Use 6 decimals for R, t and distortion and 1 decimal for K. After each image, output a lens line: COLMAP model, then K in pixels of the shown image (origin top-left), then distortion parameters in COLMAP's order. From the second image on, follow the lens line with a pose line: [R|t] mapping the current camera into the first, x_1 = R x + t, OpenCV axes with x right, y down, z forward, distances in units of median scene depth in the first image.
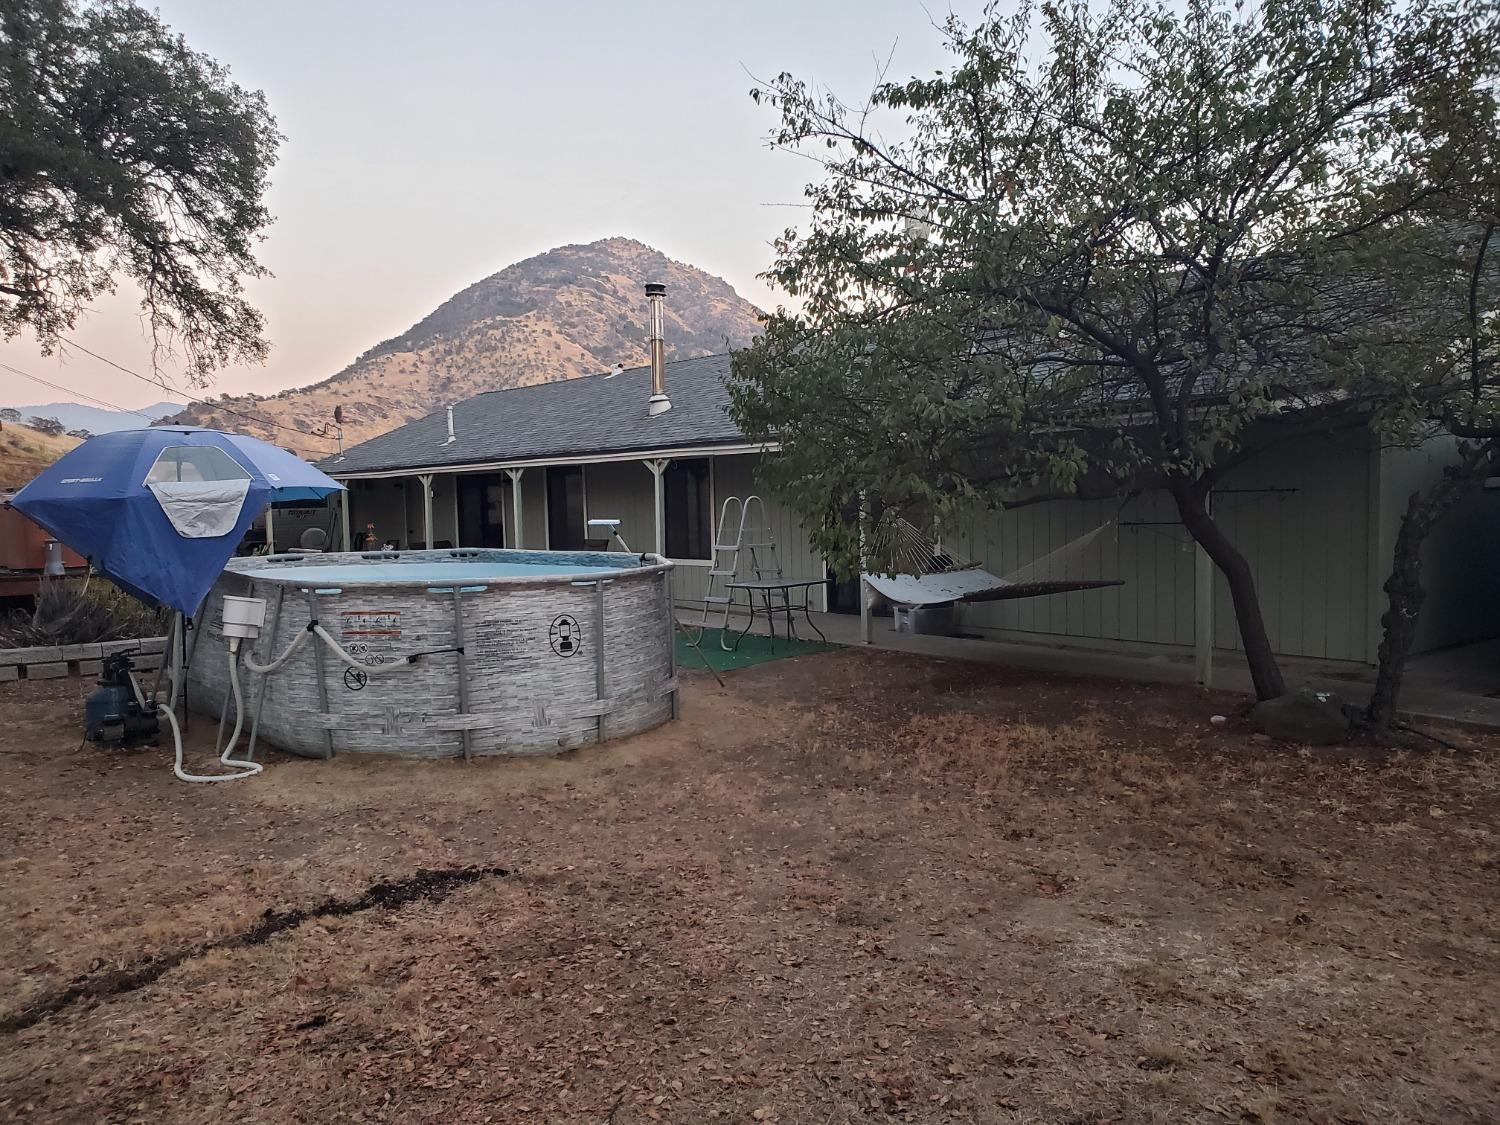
lens RADIAL K [[1162.2, 0, 766.4], [0, 1162.2, 583.7], [0, 0, 1]] dist [0.011875, 0.009943]
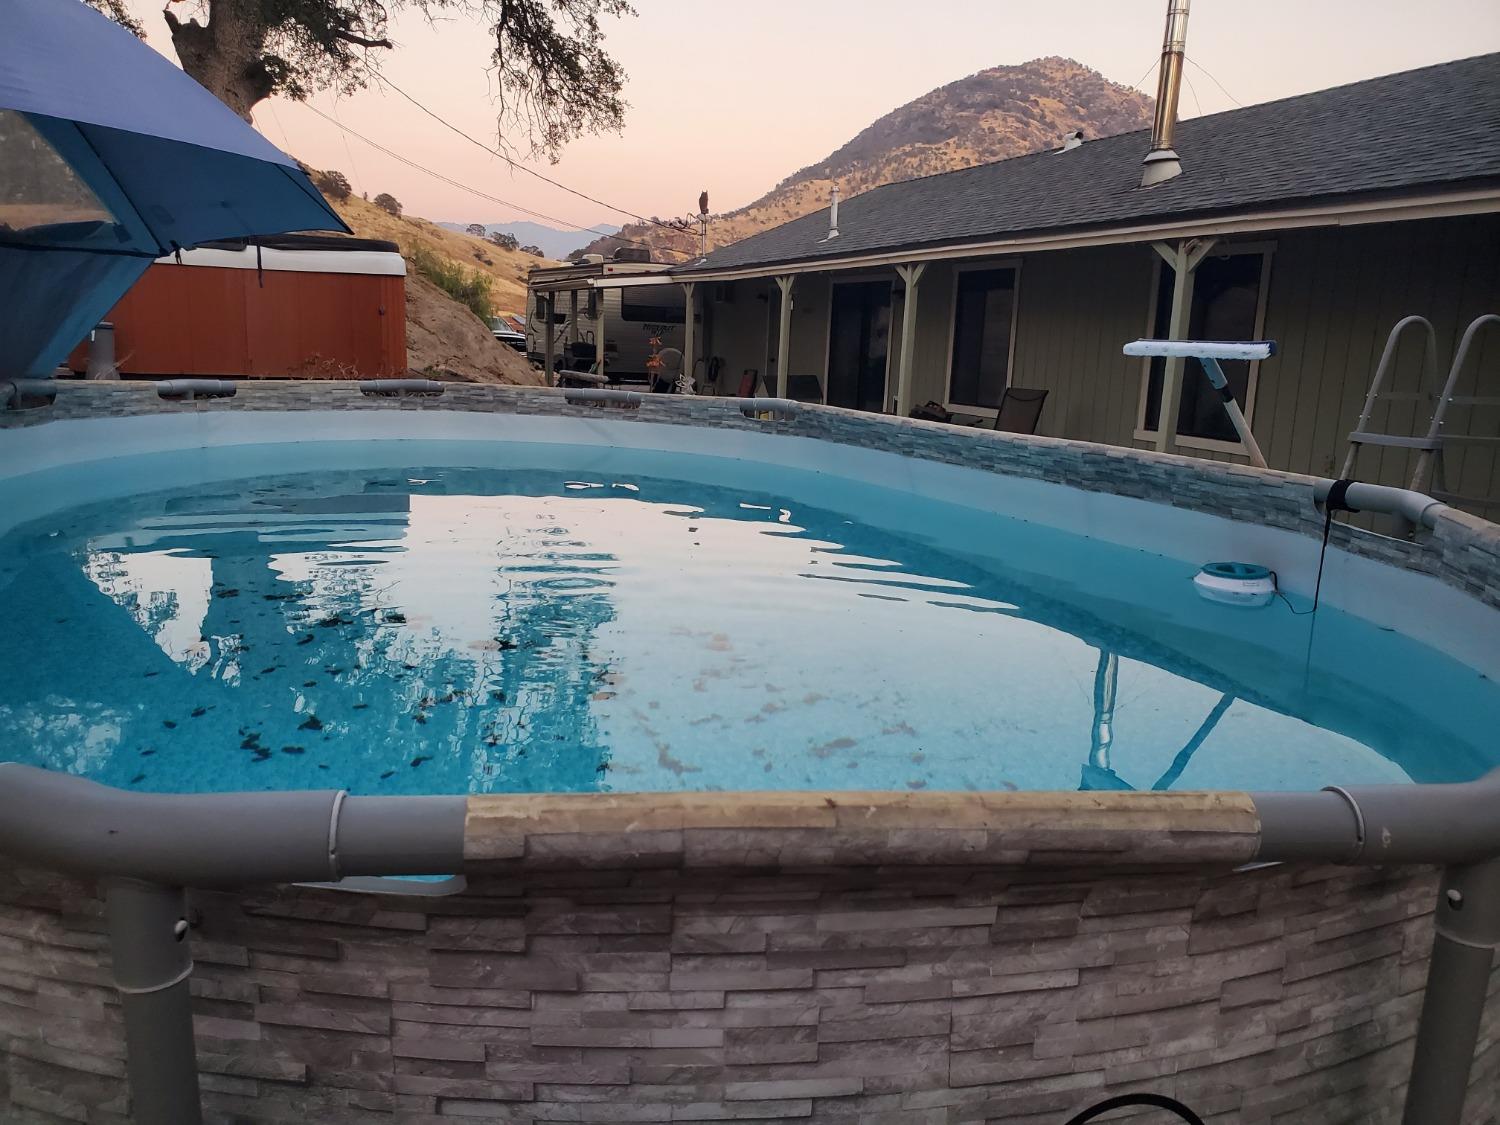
lens RADIAL K [[1162.2, 0, 750.0], [0, 1162.2, 562.5], [0, 0, 1]] dist [0.036877, 0.001032]
pose [[0.937583, 0.124131, -0.324852, -0.144310], [-0.085052, 0.987607, 0.131906, -0.032787], [0.337200, -0.096043, 0.936521, 0.713763]]
